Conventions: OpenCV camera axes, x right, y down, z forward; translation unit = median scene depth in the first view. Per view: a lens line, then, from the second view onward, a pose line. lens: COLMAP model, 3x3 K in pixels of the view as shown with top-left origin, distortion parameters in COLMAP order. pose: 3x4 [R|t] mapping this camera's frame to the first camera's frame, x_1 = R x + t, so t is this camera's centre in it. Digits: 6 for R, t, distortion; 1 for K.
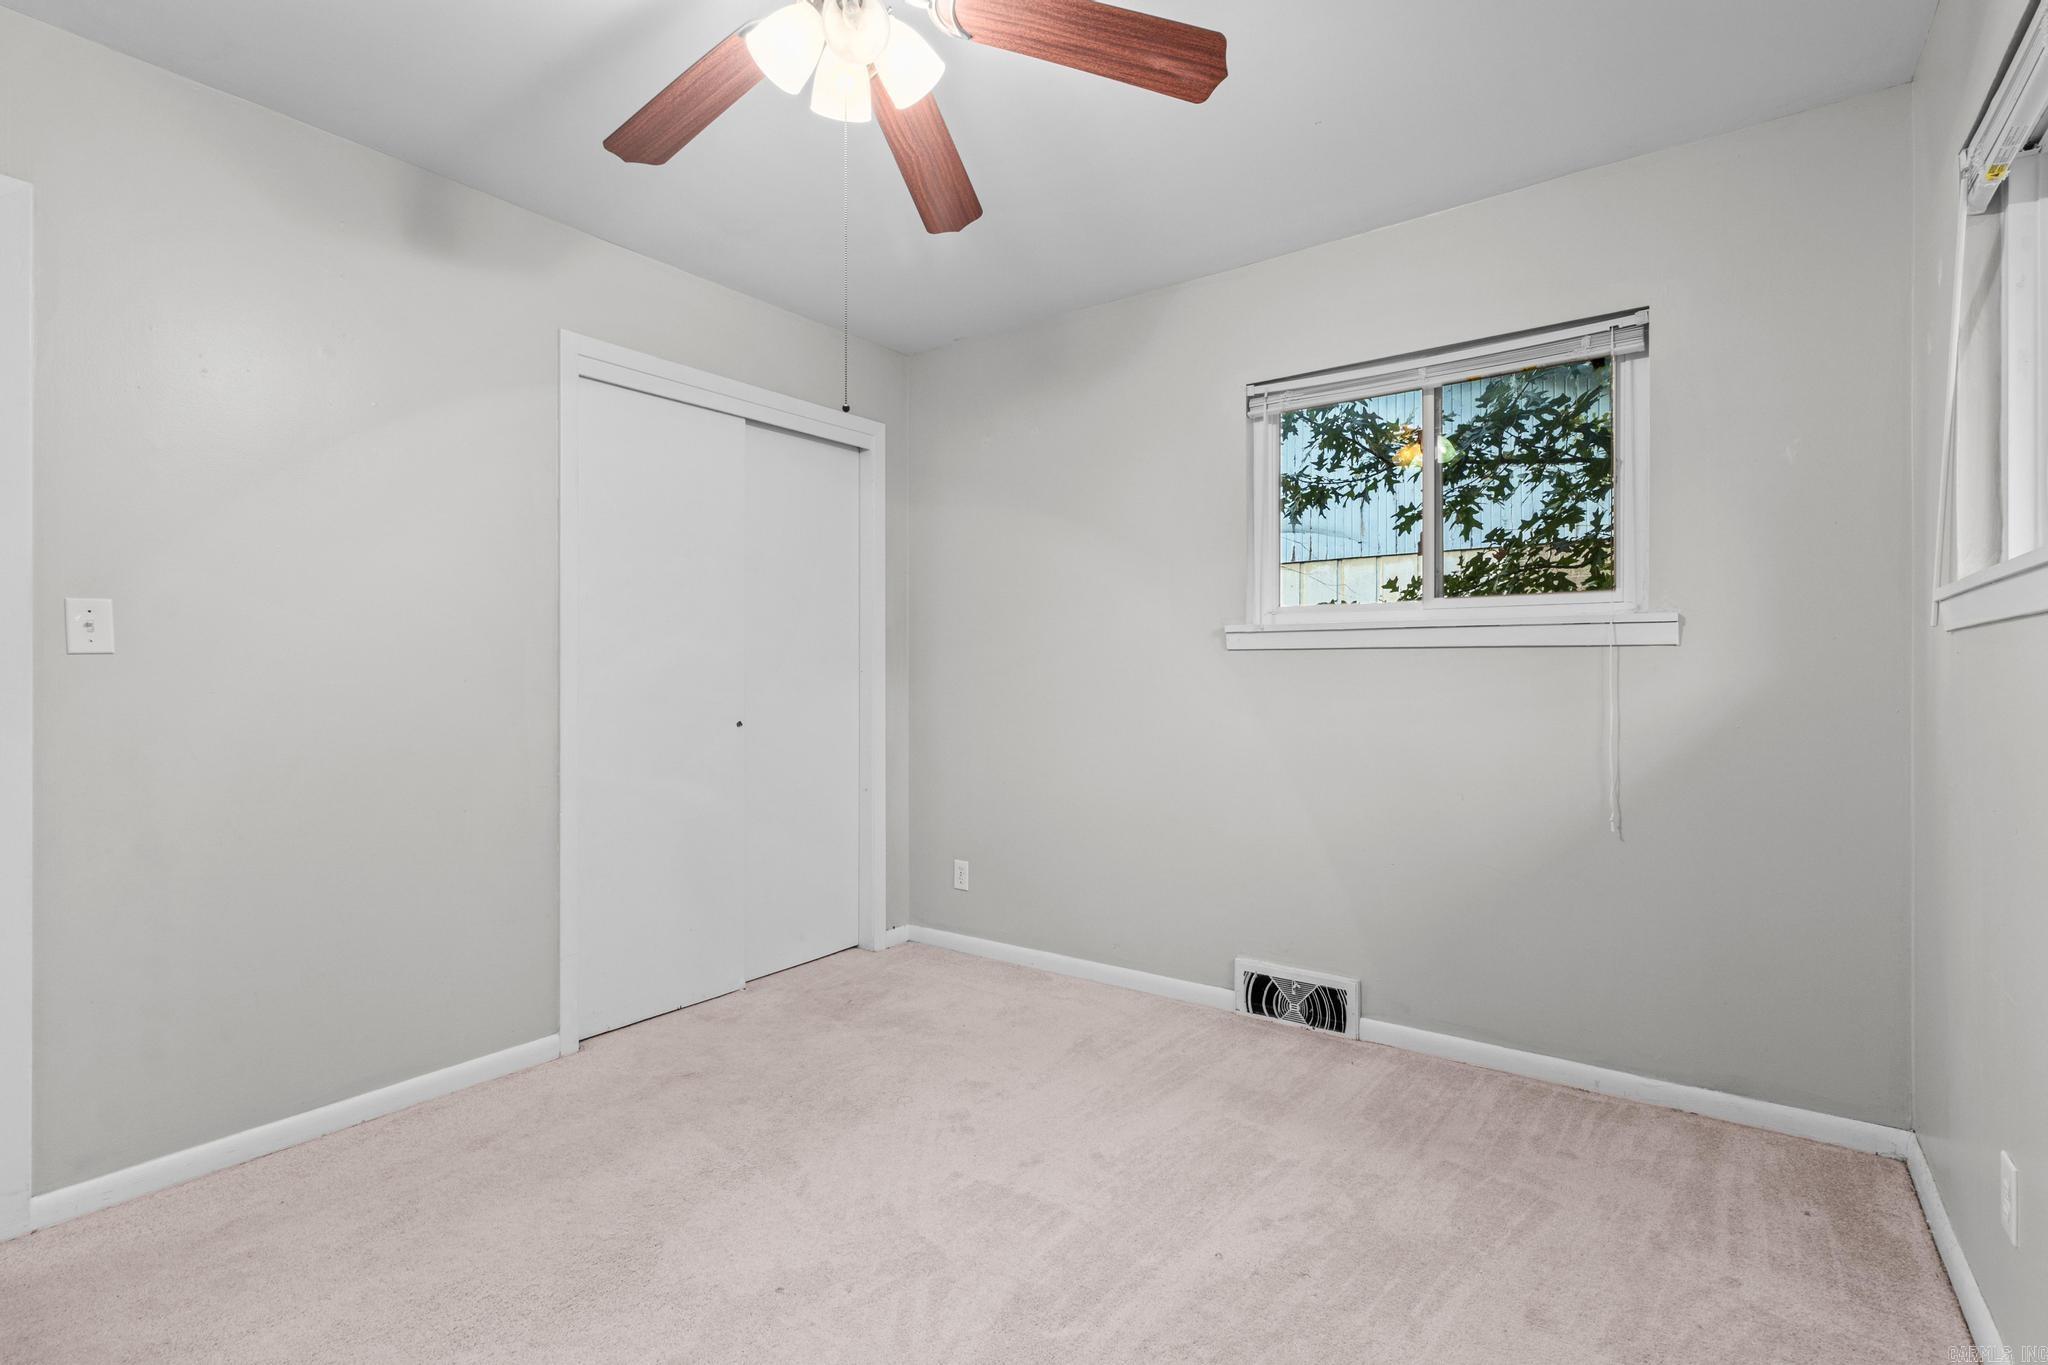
lens RADIAL K [[938.2, 0, 1028.9], [0, 938.2, 671.1], [0, 0, 1]] dist [-0.000679, 0.000046]
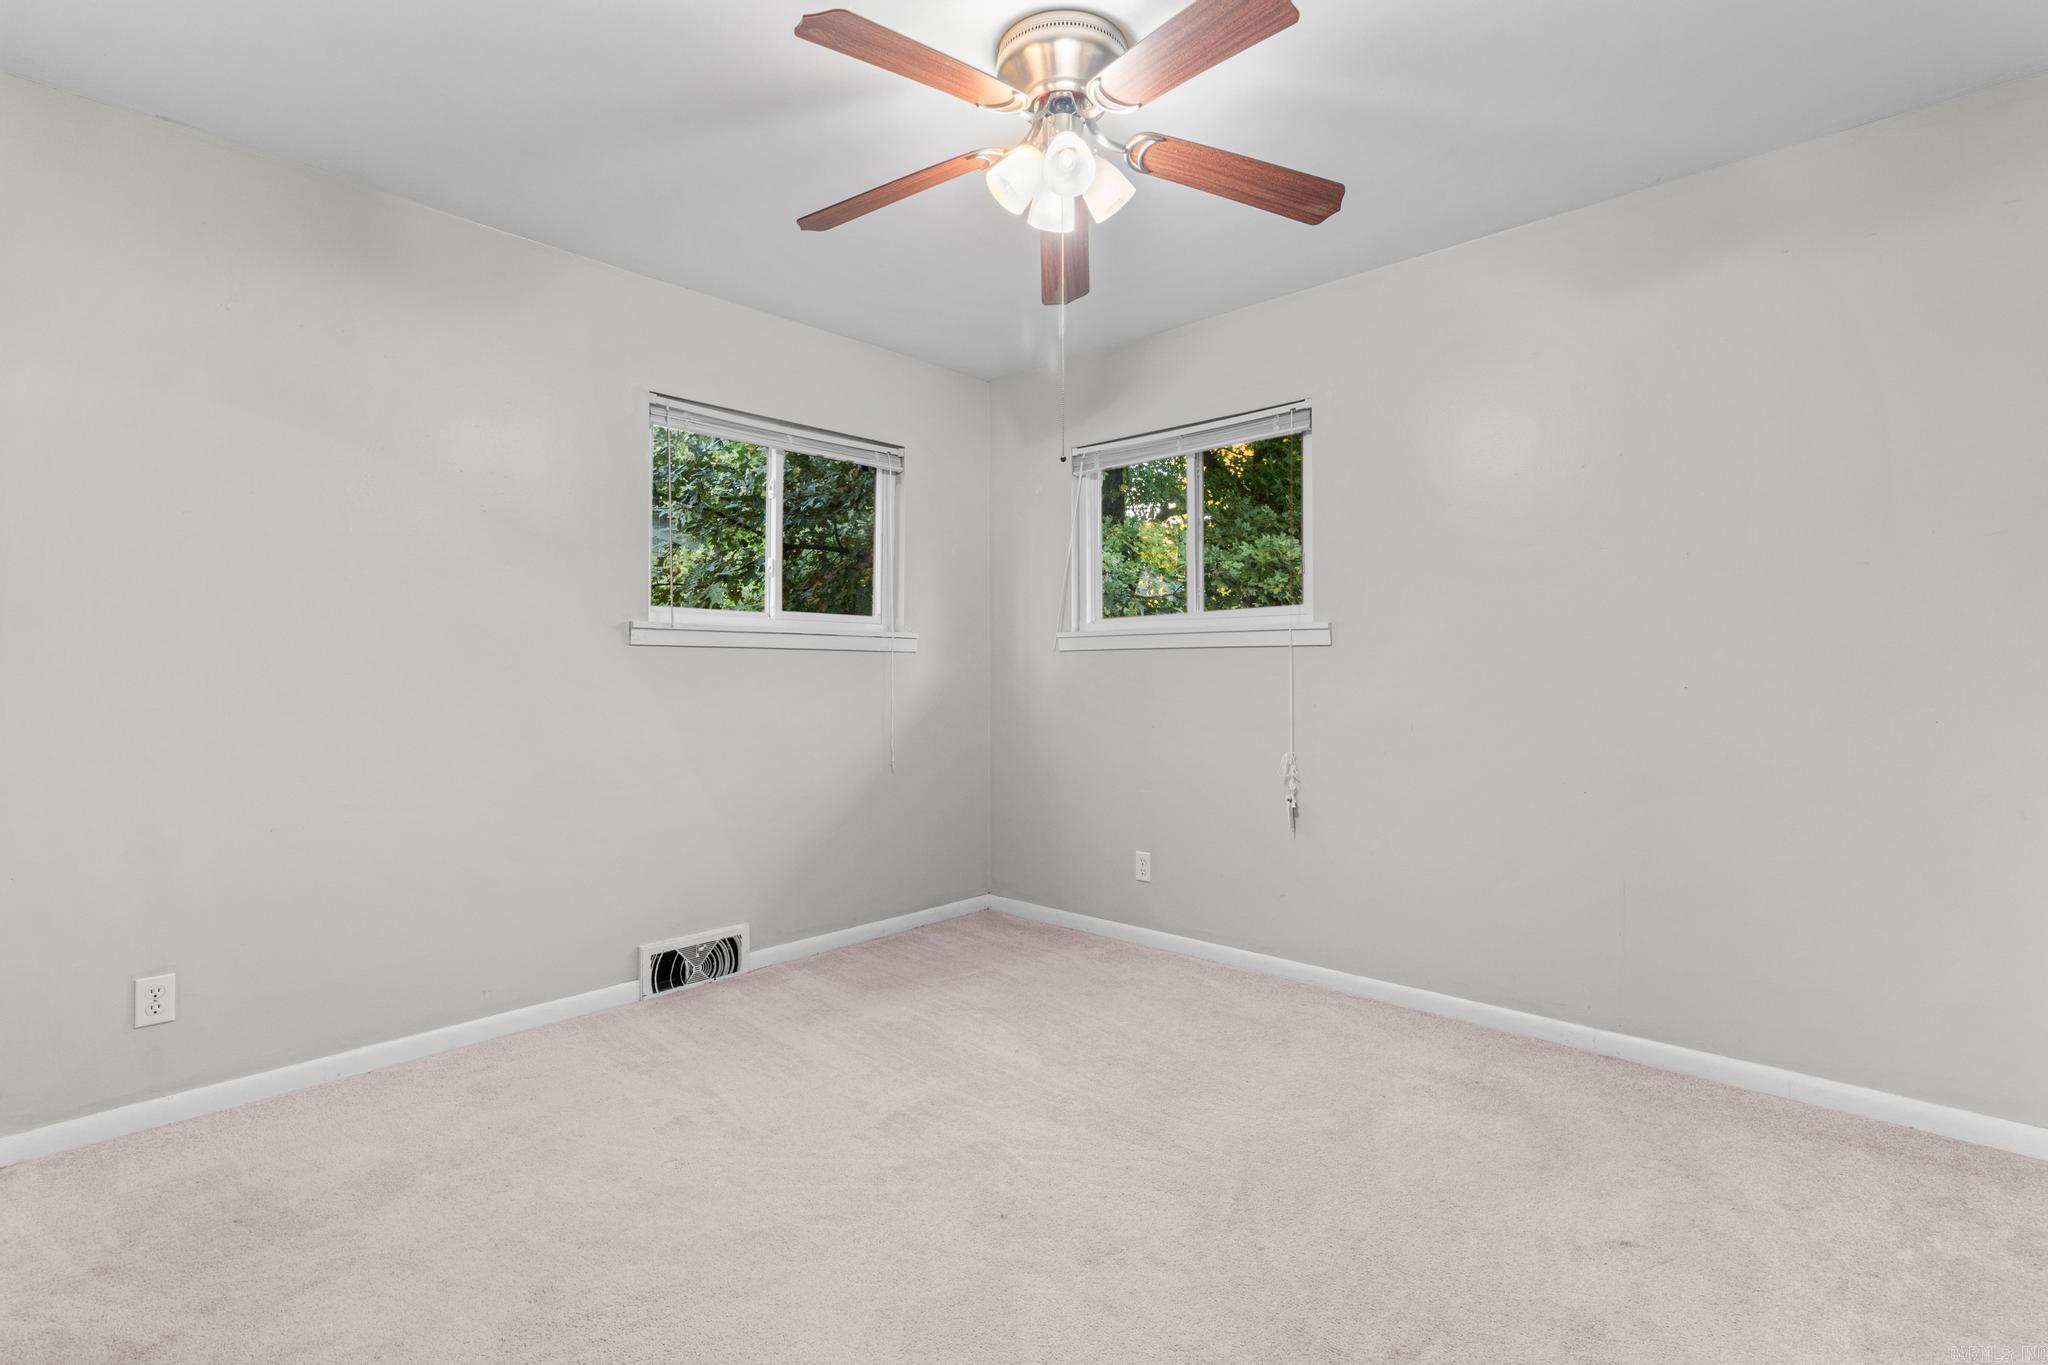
lens RADIAL K [[938.2, 0, 1028.9], [0, 938.2, 671.1], [0, 0, 1]] dist [-0.000679, 0.000046]
pose [[0.128034, 0.003125, 0.991765, -0.800277], [0.000917, 0.999994, -0.003269, 0.009551], [-0.991769, 0.001328, 0.128030, 0.484540]]
